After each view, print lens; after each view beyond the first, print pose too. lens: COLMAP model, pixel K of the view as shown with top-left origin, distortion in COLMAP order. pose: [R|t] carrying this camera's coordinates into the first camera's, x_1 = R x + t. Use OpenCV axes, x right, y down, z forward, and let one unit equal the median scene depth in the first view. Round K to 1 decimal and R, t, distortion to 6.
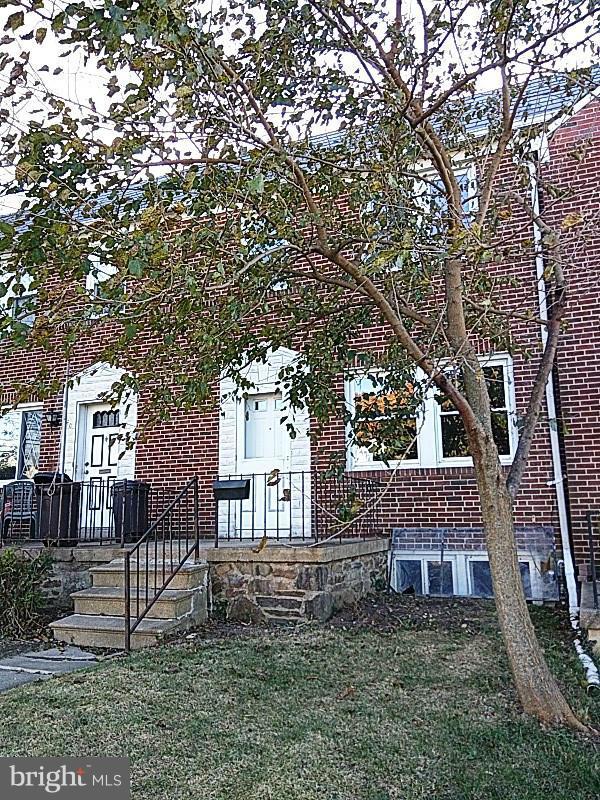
lens RADIAL K [[692.7, 0, 297.0], [0, 692.7, 398.3], [0, 0, 1]] dist [0.093847, -0.089973]
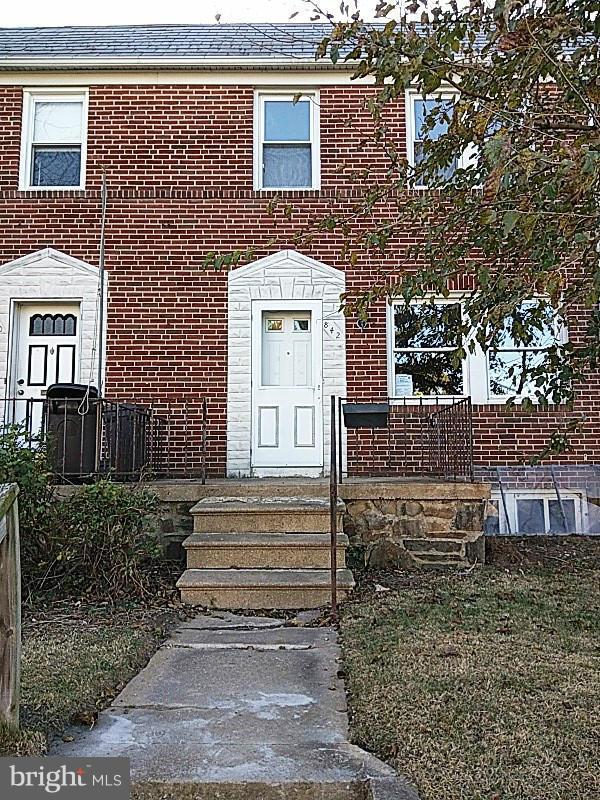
lens RADIAL K [[692.7, 0, 315.8], [0, 692.7, 398.0], [0, 0, 1]] dist [0.093847, -0.089973]
pose [[0.915025, 0.051103, 0.400148, -0.397212], [-0.078308, 0.995576, 0.051921, 0.059432], [-0.395724, -0.078844, 0.914979, 0.217091]]
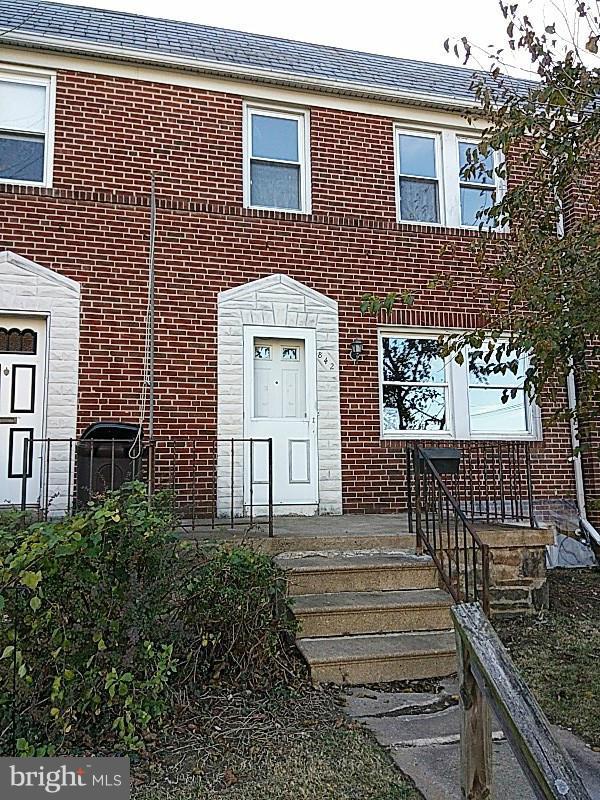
lens RADIAL K [[692.7, 0, 306.7], [0, 692.7, 396.9], [0, 0, 1]] dist [0.093847, -0.089973]
pose [[0.770471, 0.079731, 0.632469, -0.596893], [-0.112330, 0.993603, 0.011583, 0.054043], [-0.627500, -0.079970, 0.774499, 0.390743]]
